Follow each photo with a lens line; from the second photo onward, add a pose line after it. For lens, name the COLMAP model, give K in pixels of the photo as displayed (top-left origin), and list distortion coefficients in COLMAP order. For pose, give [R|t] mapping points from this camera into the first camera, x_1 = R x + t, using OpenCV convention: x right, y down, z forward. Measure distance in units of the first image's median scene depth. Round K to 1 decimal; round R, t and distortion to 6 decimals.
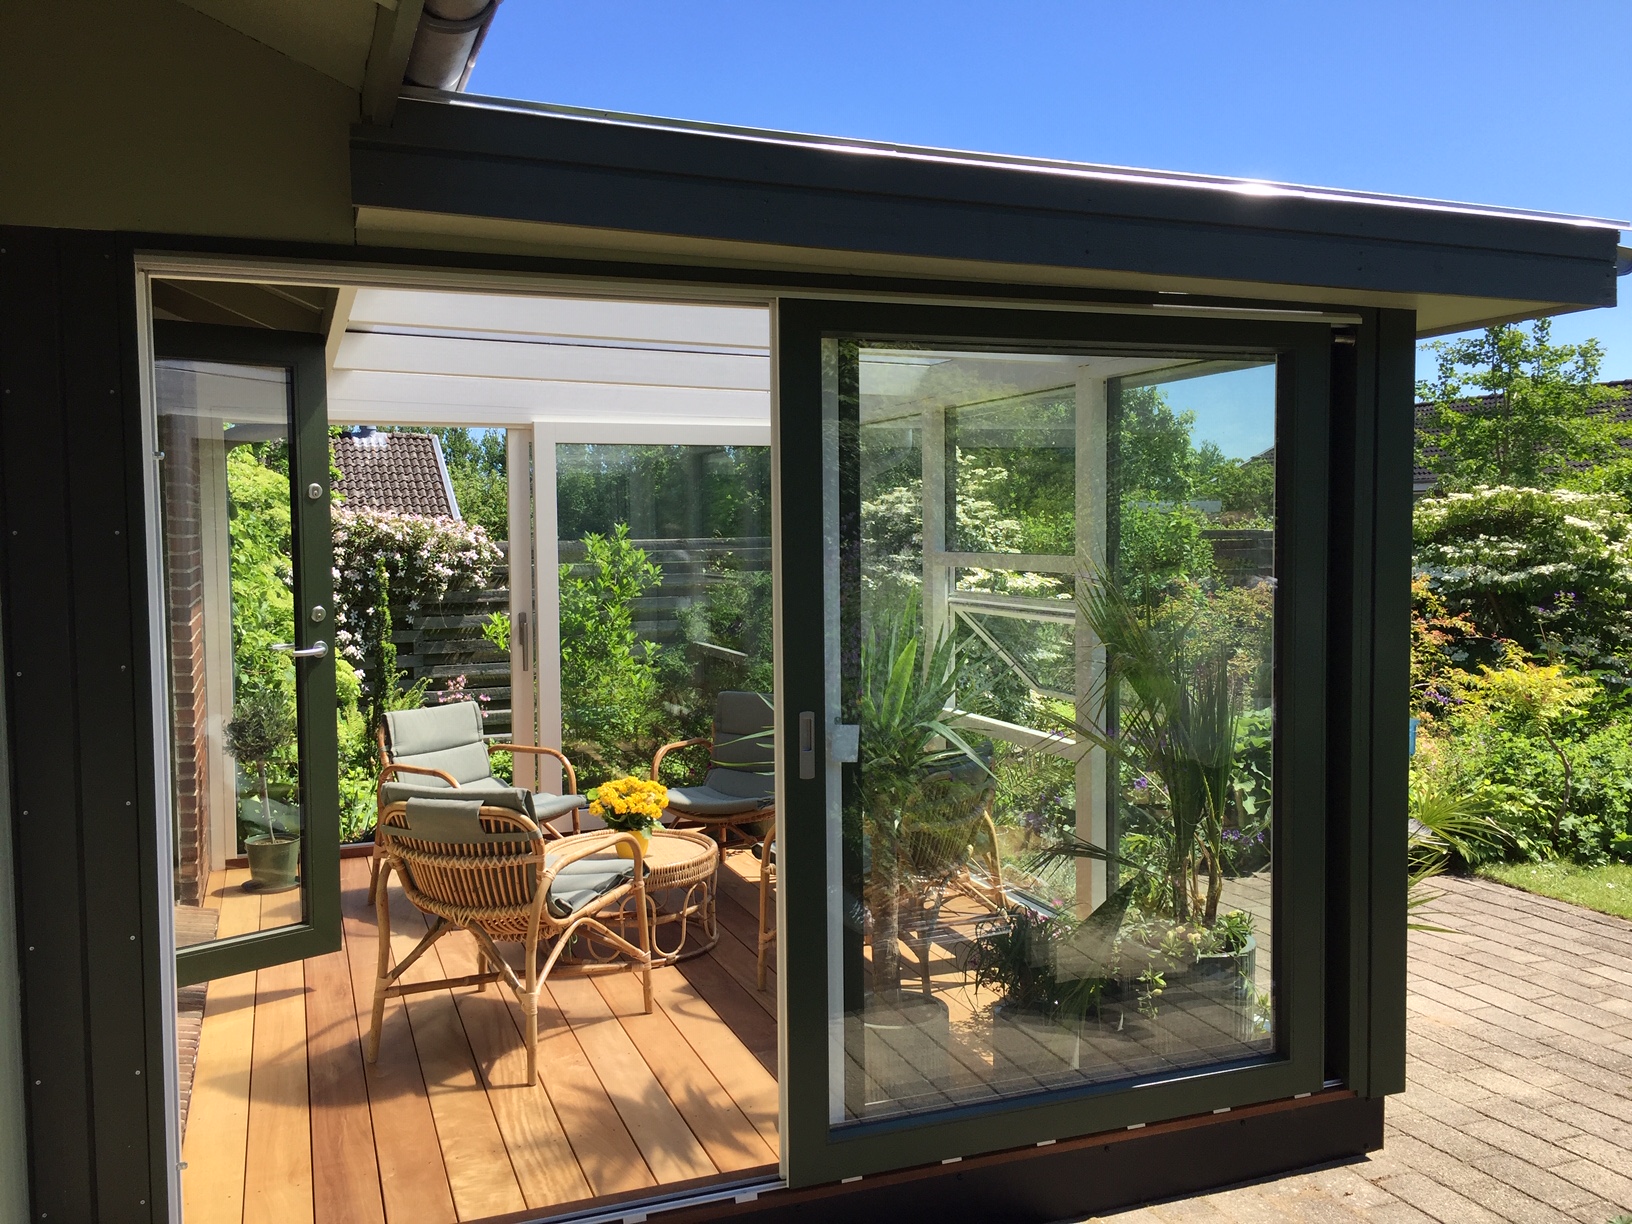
lens RADIAL K [[1391.5, 0, 811.3], [0, 1391.5, 604.7], [0, 0, 1]] dist [0.085533, -0.136825]
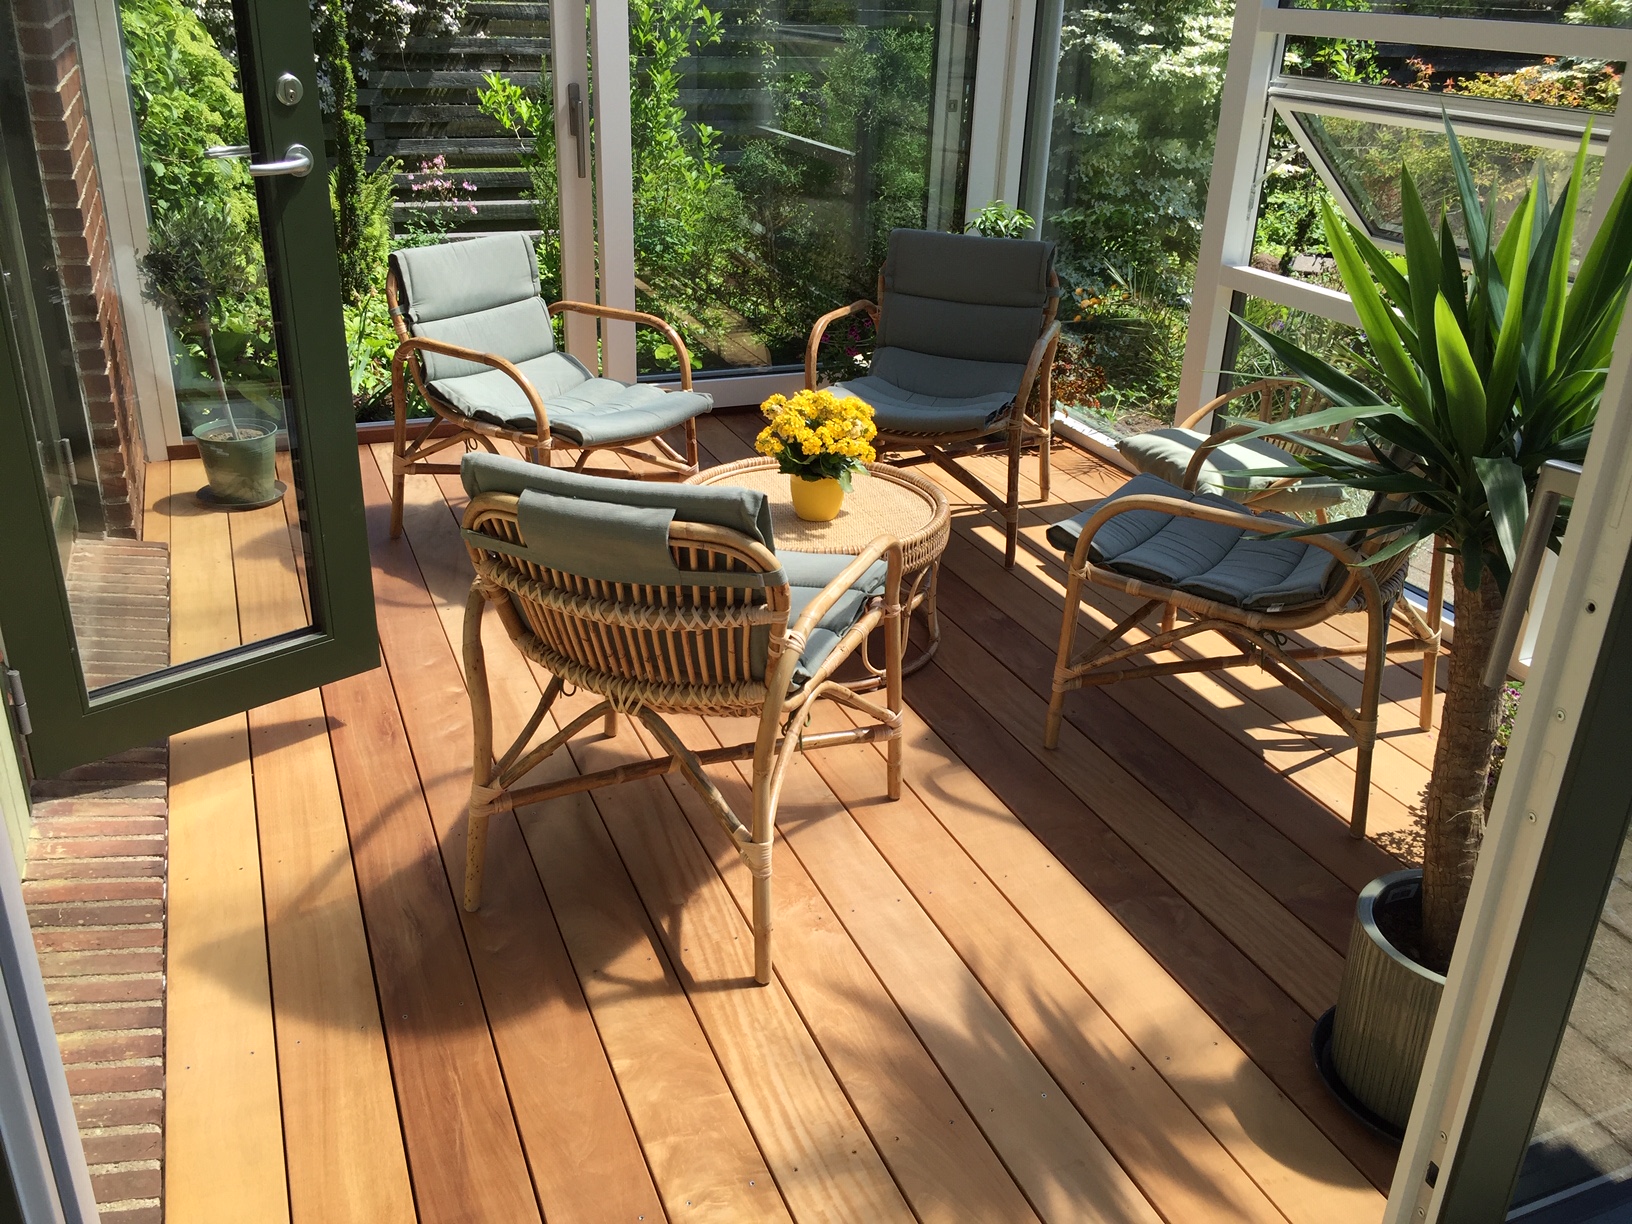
lens RADIAL K [[1391.5, 0, 811.3], [0, 1391.5, 604.7], [0, 0, 1]] dist [0.085533, -0.136825]
pose [[0.998809, 0.024063, 0.042443, -0.139672], [-0.037707, 0.932756, 0.358532, -0.008336], [-0.030962, -0.359705, 0.932552, 0.347861]]
